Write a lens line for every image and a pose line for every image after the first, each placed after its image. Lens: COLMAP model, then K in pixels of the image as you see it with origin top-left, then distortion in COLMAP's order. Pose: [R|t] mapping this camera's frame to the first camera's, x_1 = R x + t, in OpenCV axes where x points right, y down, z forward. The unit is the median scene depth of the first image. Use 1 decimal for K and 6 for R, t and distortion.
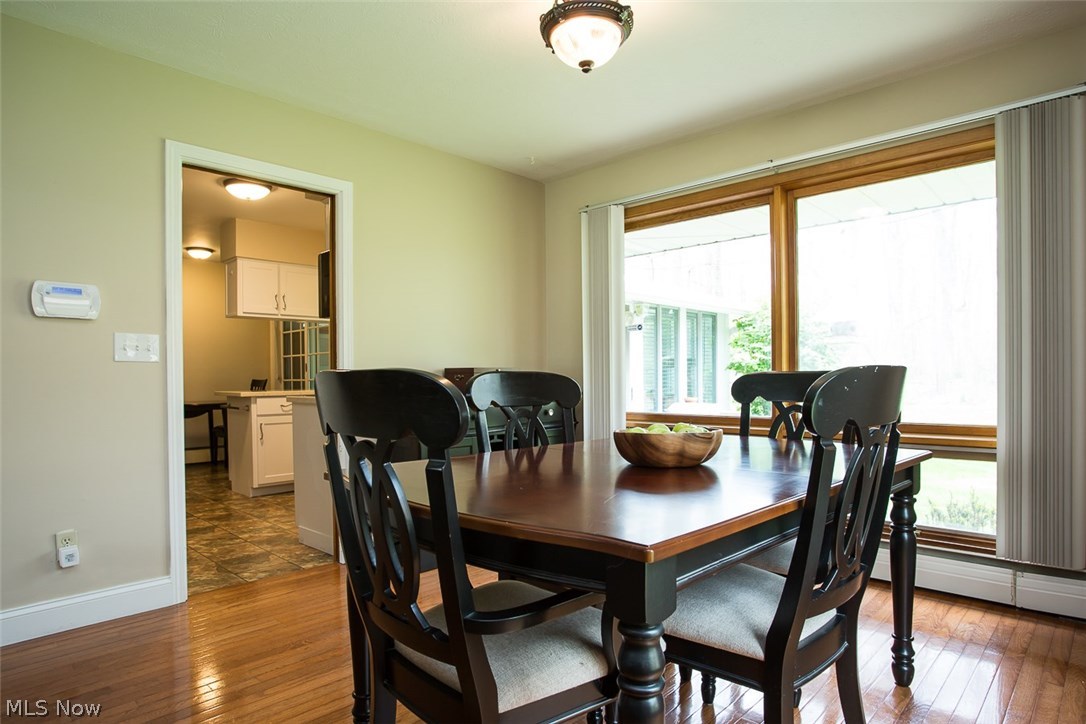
lens RADIAL K [[625.9, 0, 530.4], [0, 625.9, 375.5], [0, 0, 1]] dist [-0.022272, 0.000108]
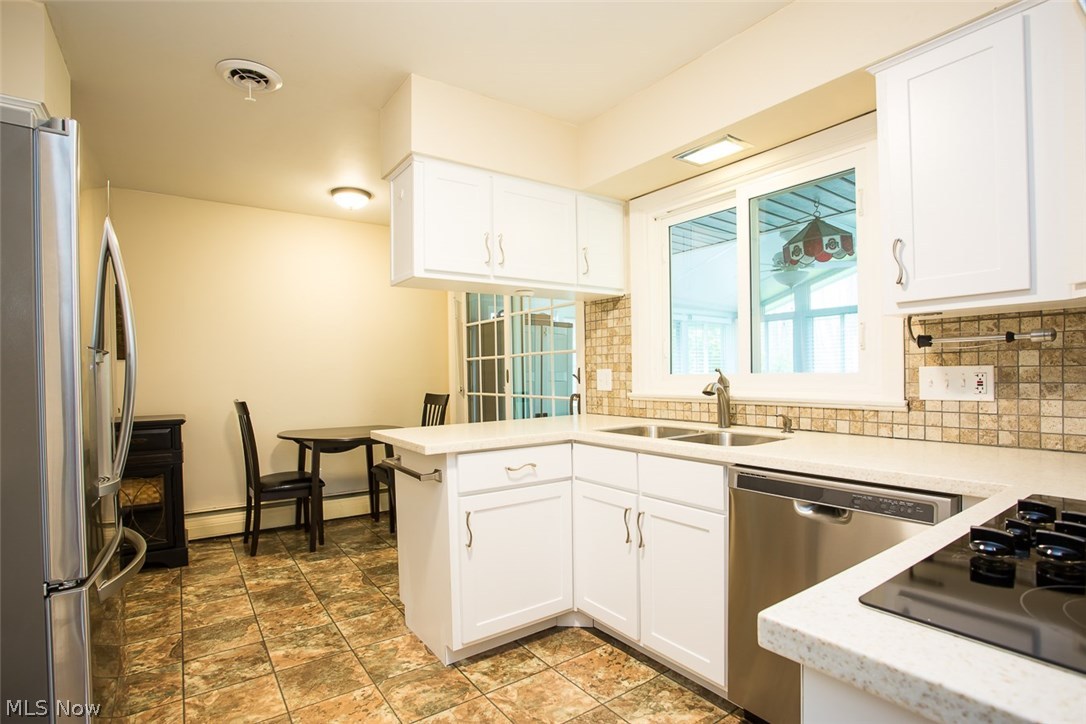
lens RADIAL K [[533.6, 0, 543.0], [0, 533.6, 362.0], [0, 0, 1]] dist [-0.068136, 0.000231]
pose [[0.985639, -0.014358, -0.168255, -0.227227], [0.011153, 0.999738, -0.019977, -0.015654], [0.168498, 0.017814, 0.985541, 0.458995]]
